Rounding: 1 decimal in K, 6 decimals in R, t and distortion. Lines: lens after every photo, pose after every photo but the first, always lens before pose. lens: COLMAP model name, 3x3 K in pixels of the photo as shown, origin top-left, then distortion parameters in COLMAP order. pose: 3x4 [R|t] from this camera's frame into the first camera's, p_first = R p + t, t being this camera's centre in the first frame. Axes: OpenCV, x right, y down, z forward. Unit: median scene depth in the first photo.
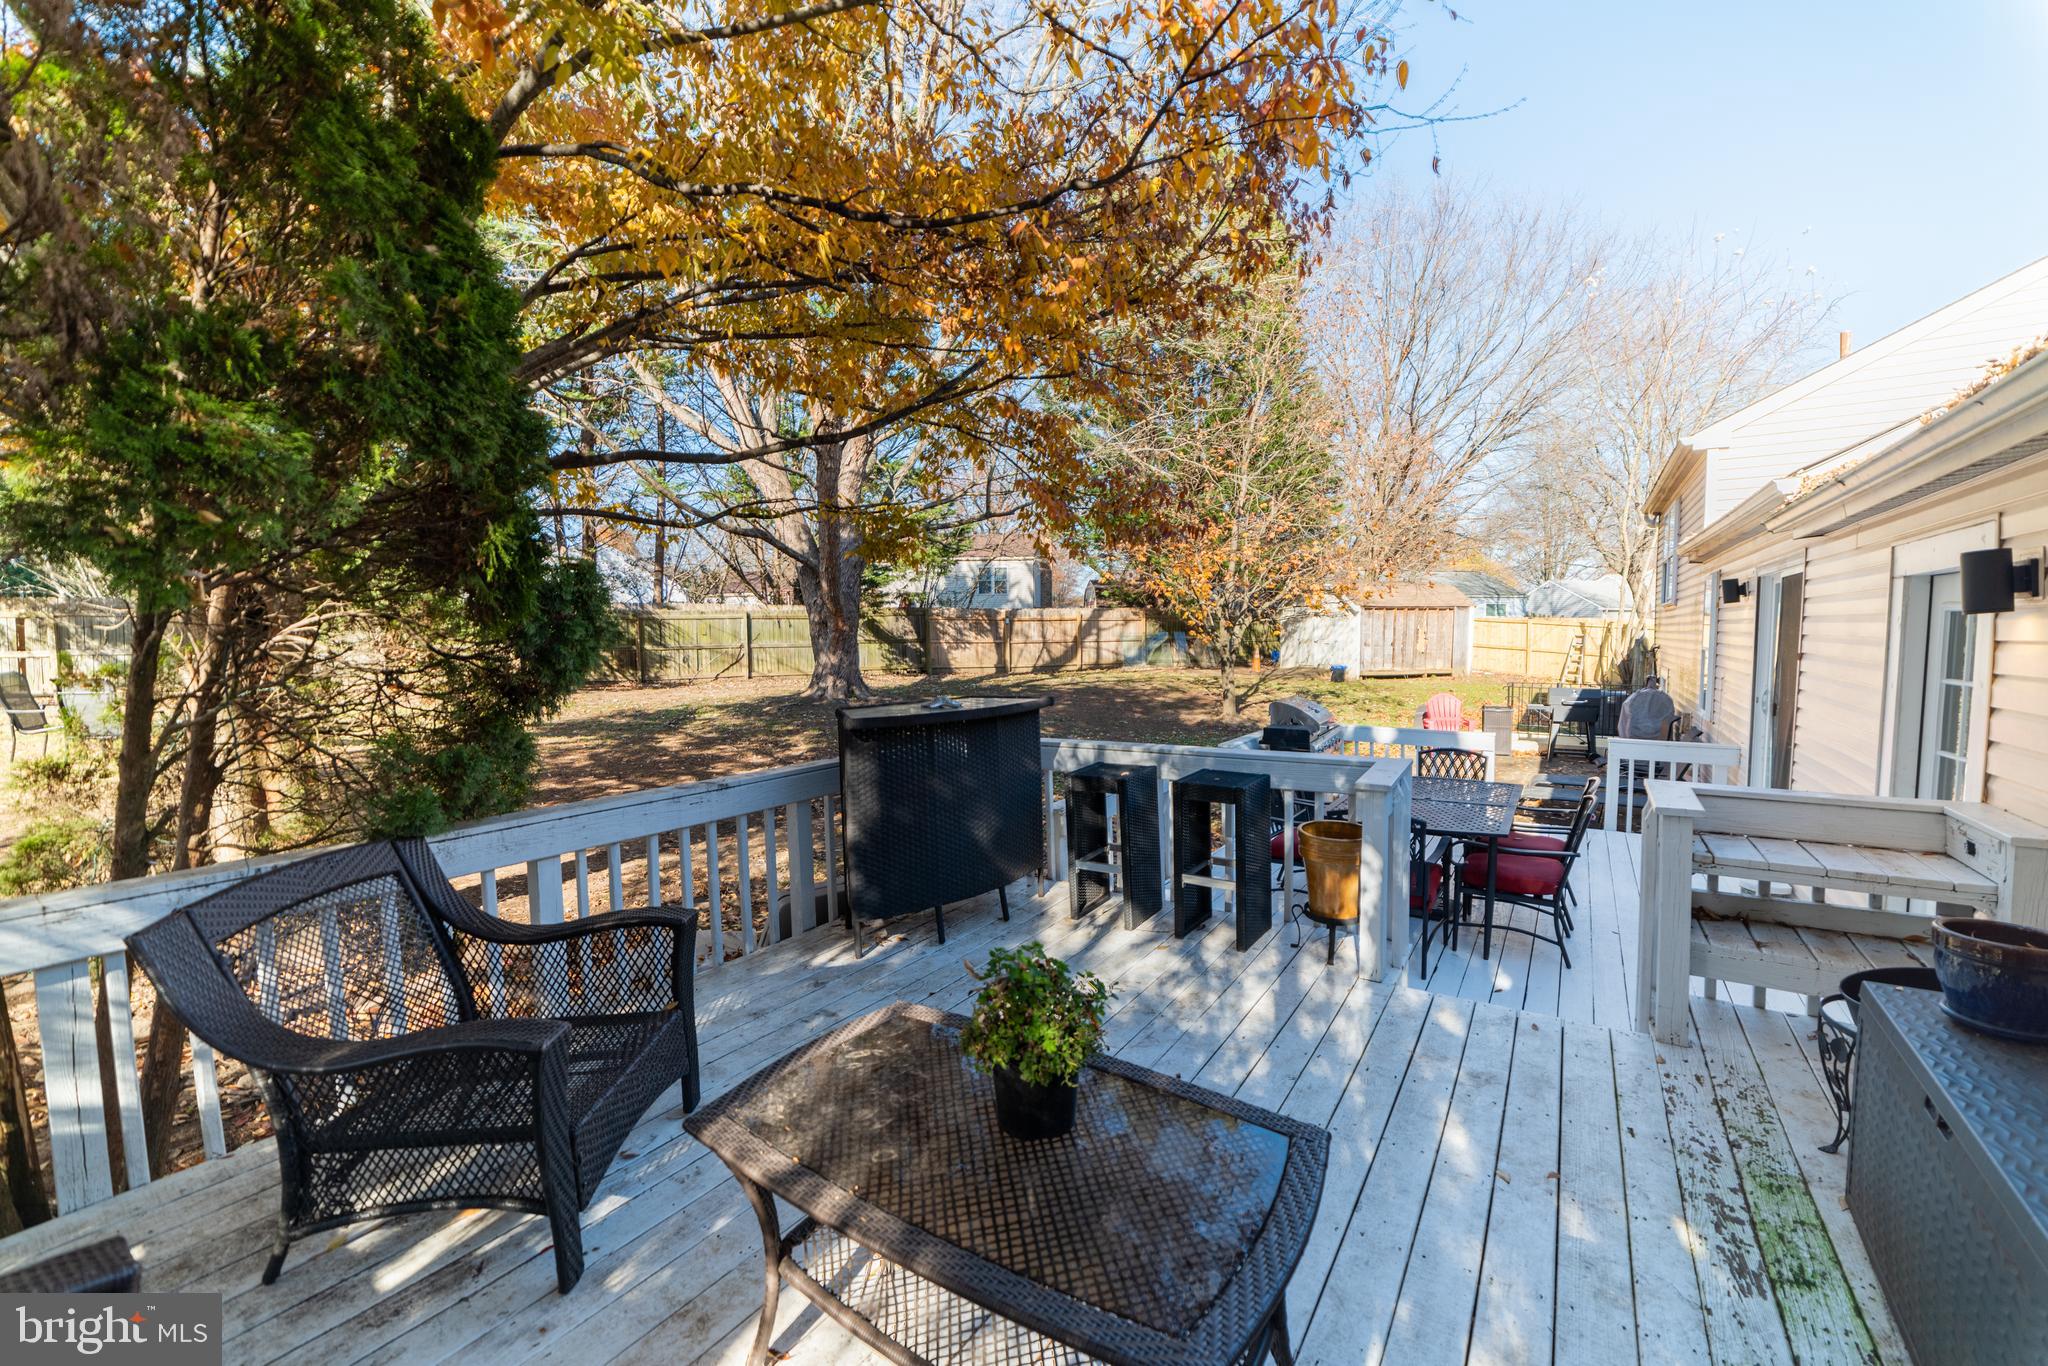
lens RADIAL K [[812.6, 0, 1040.8], [0, 812.6, 683.9], [0, 0, 1]] dist [-0.039929, 0.009939]
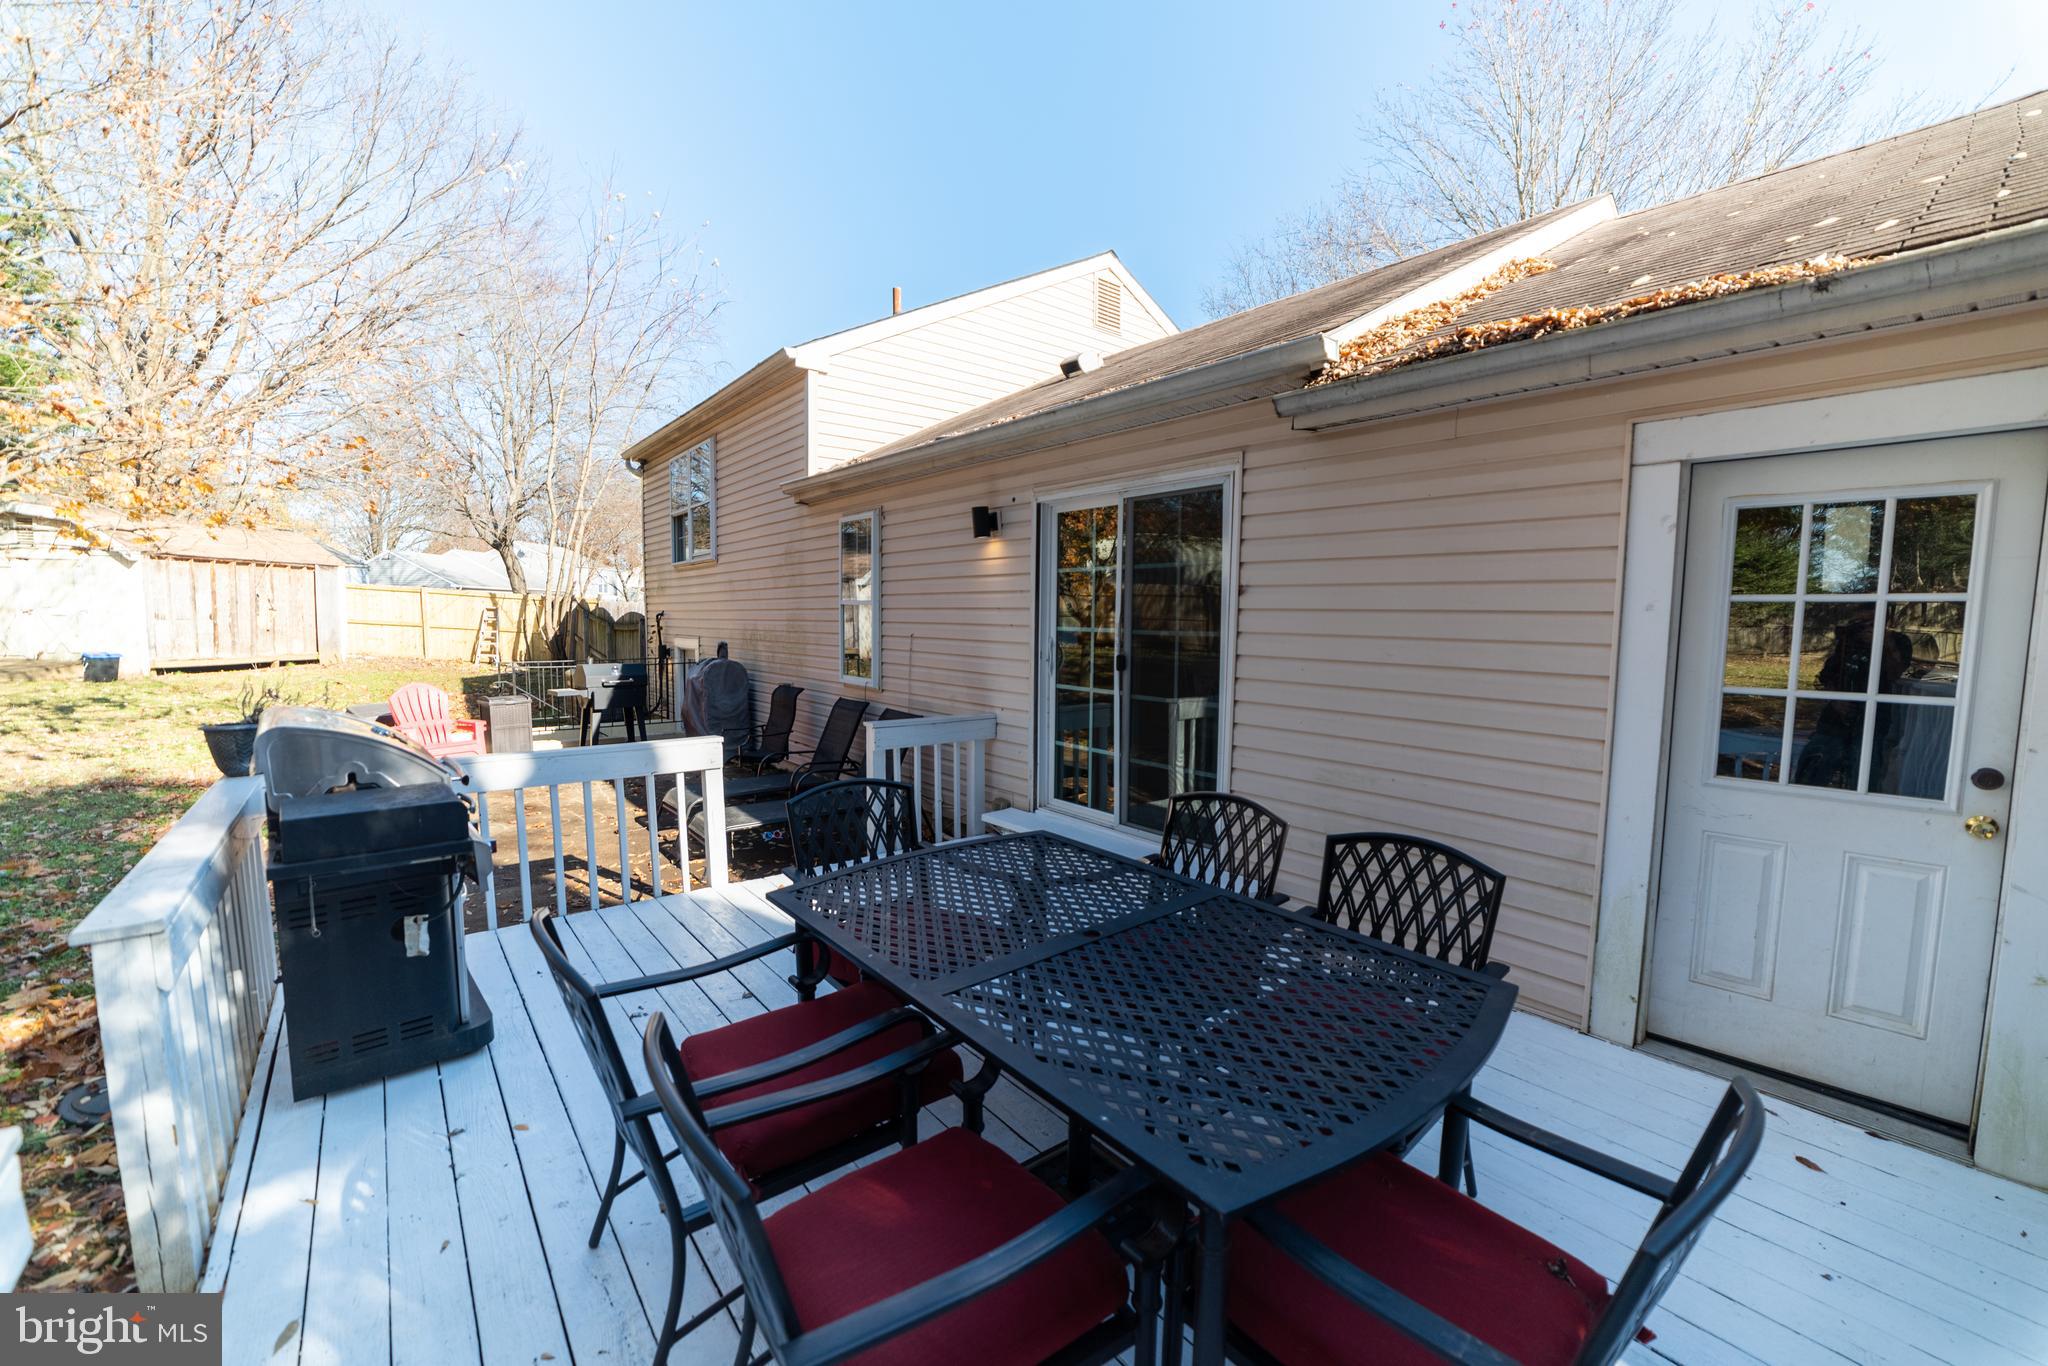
lens RADIAL K [[806.4, 0, 1031.2], [0, 806.4, 686.1], [0, 0, 1]] dist [-0.034574, 0.008822]
pose [[0.297222, -0.068388, 0.952356, 0.036133], [0.043787, 0.997359, 0.057954, -0.002263], [-0.953804, 0.024476, 0.299431, 0.207903]]
